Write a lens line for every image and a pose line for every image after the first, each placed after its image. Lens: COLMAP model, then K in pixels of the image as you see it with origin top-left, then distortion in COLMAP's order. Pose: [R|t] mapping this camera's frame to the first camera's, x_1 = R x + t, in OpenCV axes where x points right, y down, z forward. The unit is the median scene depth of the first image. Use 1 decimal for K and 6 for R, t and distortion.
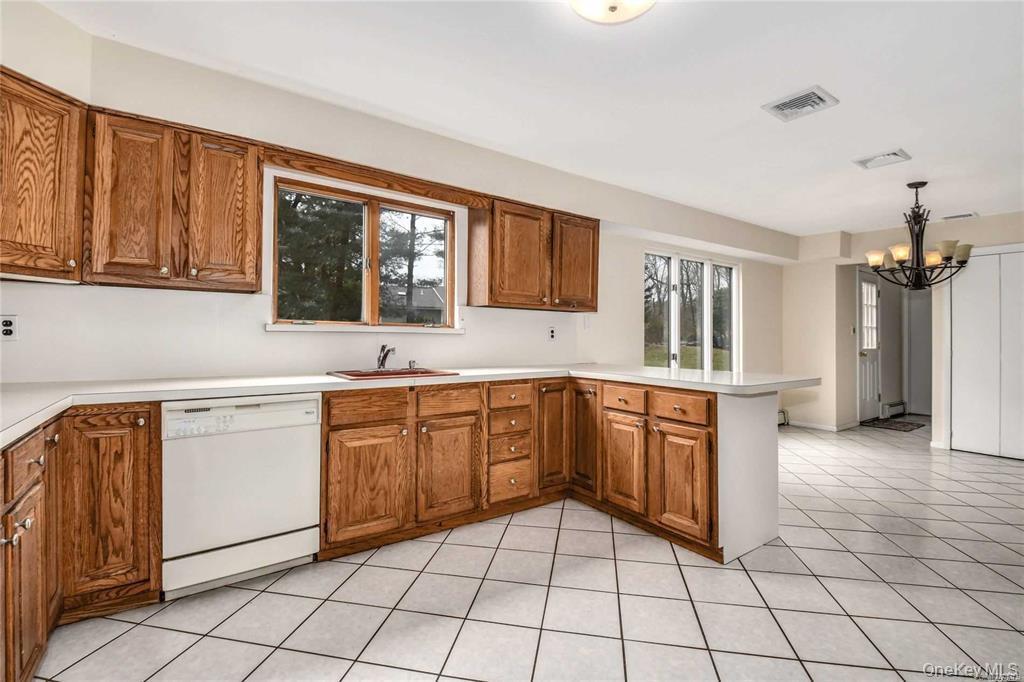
lens RADIAL K [[456.8, 0, 535.7], [0, 456.8, 344.5], [0, 0, 1]] dist [-0.001047, -0.000360]
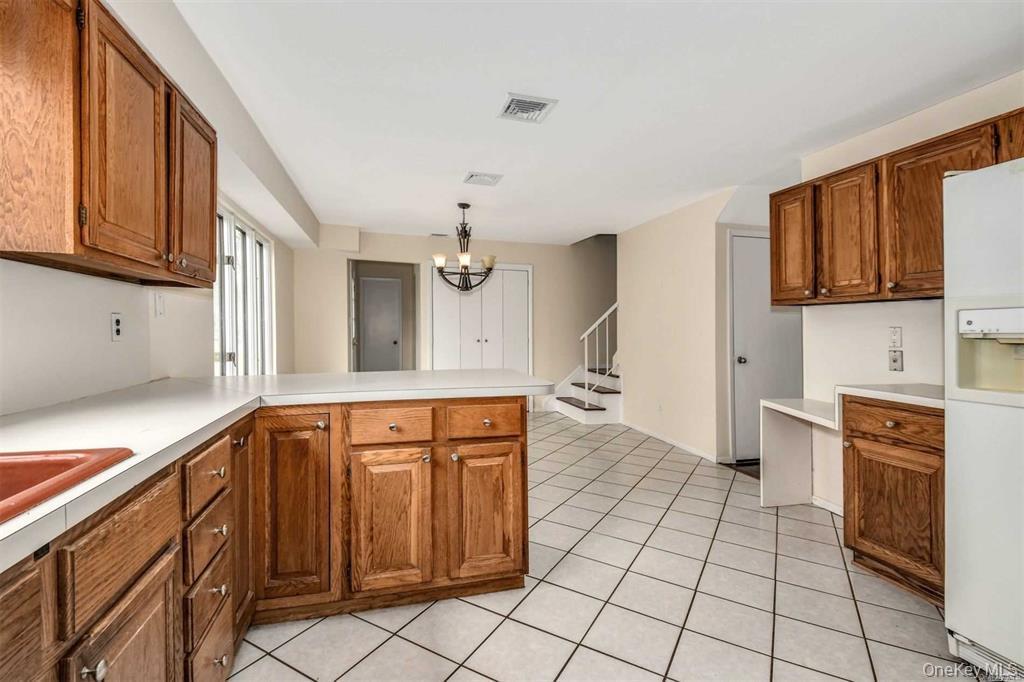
lens RADIAL K [[461.5, 0, 514.6], [0, 461.5, 329.4], [0, 0, 1]] dist [-0.001089, -0.000812]
pose [[0.361484, -0.004094, 0.932369, -0.352707], [0.013257, 0.999912, -0.000749, -0.018519], [-0.932284, 0.012631, 0.361506, 0.551460]]
